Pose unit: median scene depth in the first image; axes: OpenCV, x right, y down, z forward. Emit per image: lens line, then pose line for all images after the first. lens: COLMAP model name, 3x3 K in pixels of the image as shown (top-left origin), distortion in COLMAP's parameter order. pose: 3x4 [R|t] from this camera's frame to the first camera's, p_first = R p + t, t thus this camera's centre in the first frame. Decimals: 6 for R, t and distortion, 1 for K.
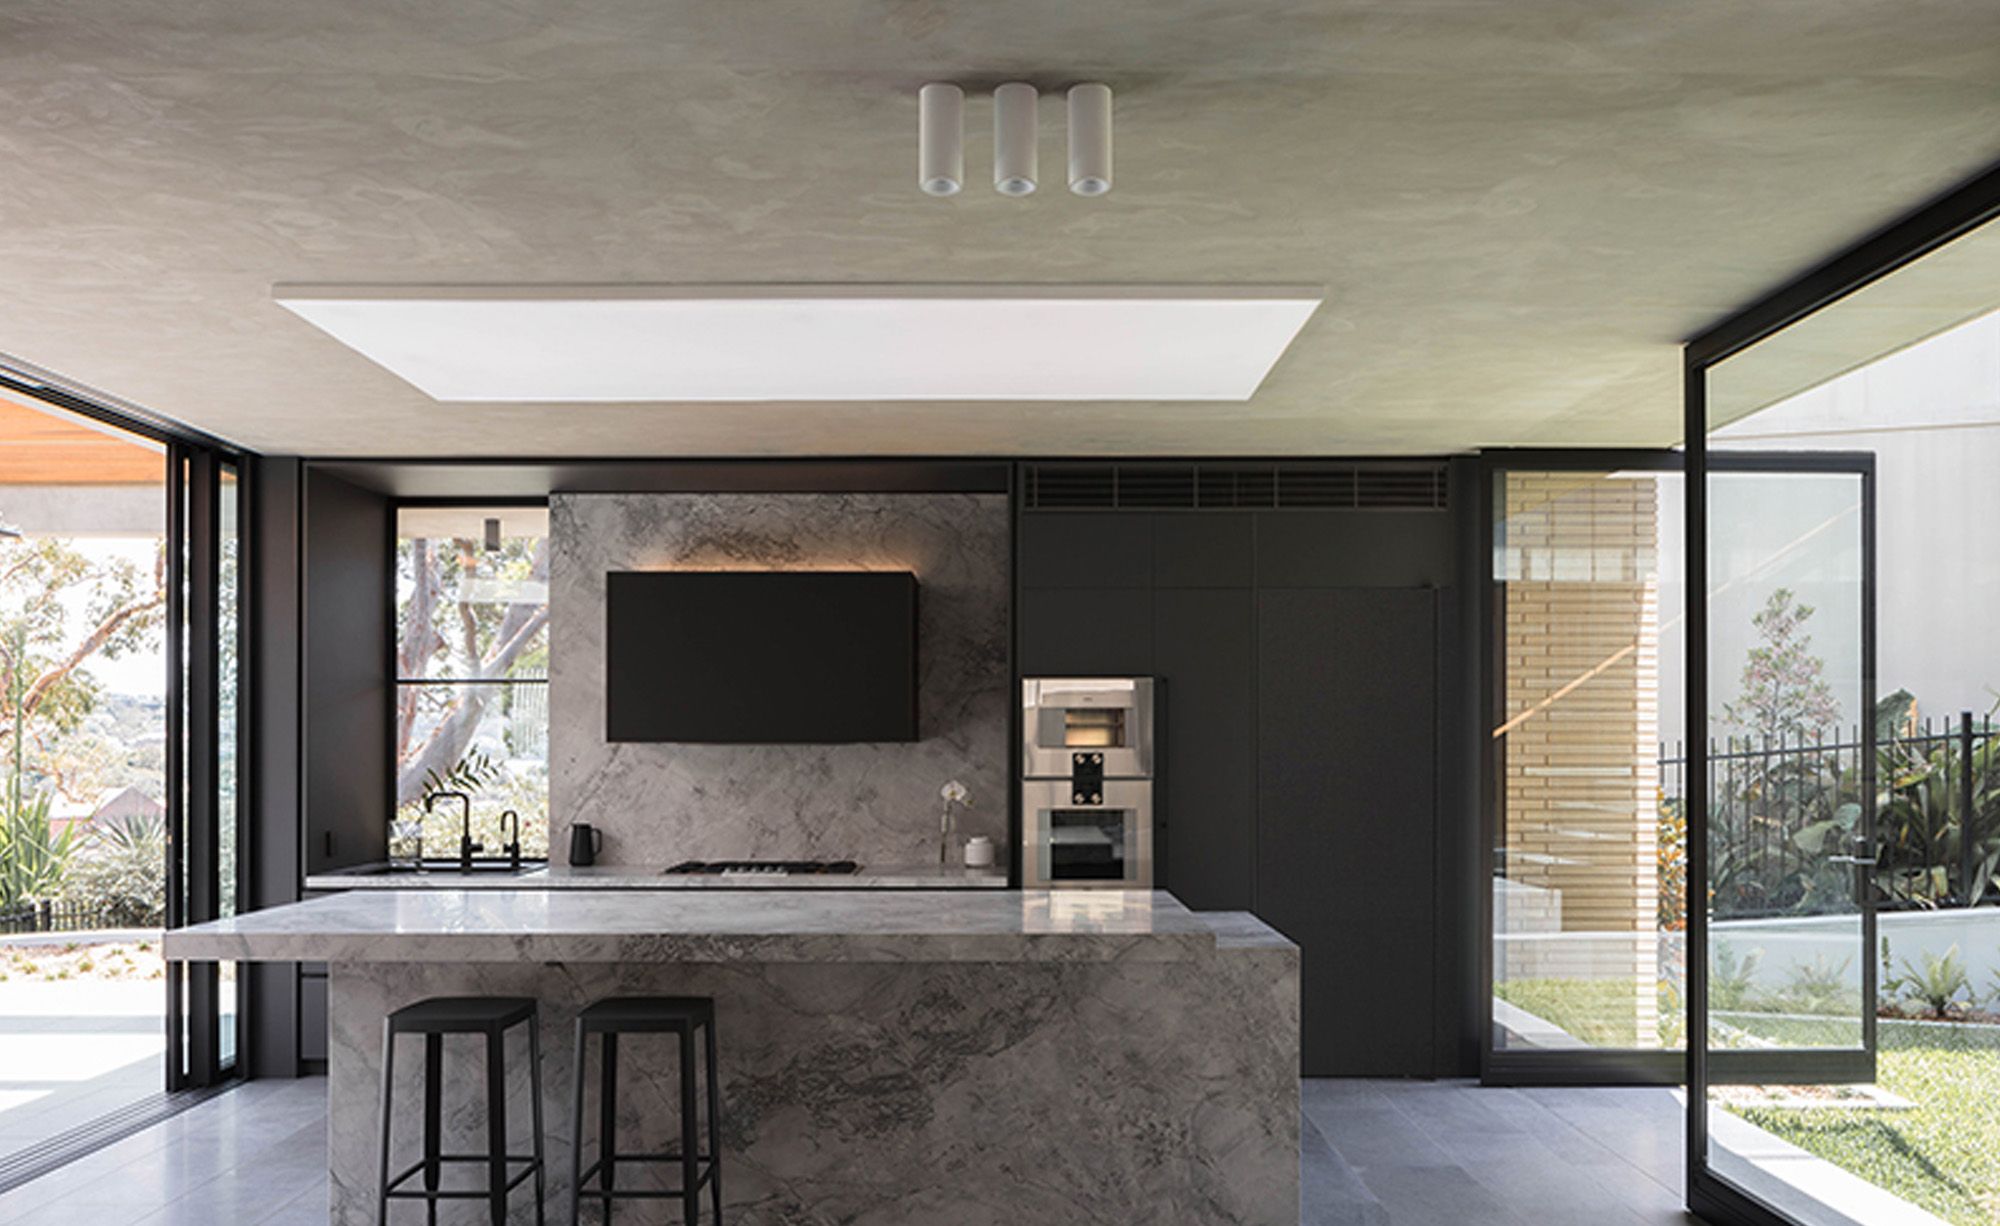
lens RADIAL K [[1413.1, 0, 1003.6], [0, 1413.1, 746.9], [0, 0, 1]] dist [-0.004222, -0.003485]
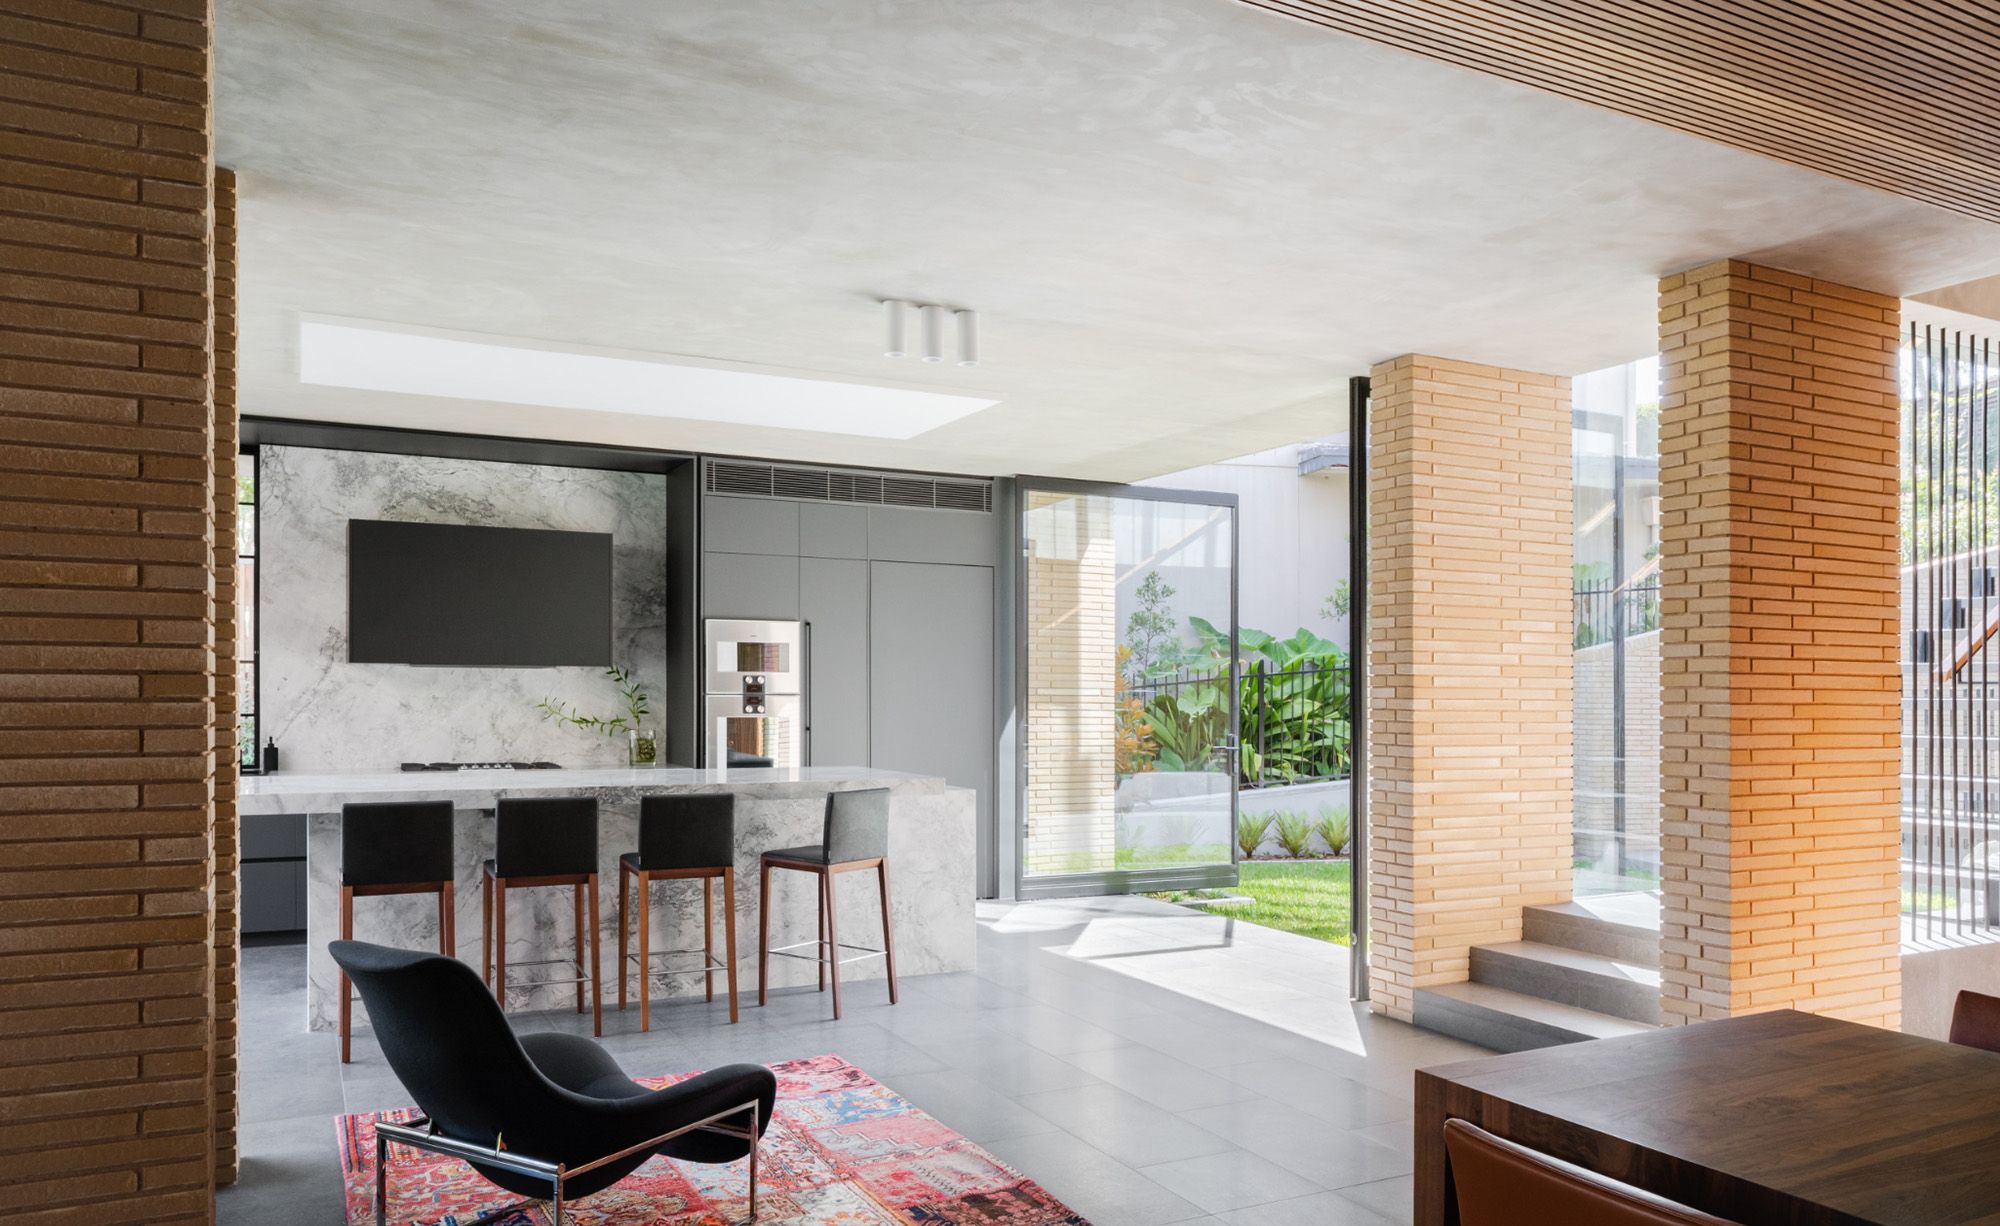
lens RADIAL K [[1422.4, 0, 1002.2], [0, 1422.4, 690.1], [0, 0, 1]] dist [-0.001011, -0.000542]
pose [[0.895813, 0.007616, 0.444366, -0.297782], [-0.006719, 0.999971, -0.003594, 0.019007], [-0.444380, 0.000234, 0.895838, -0.294564]]
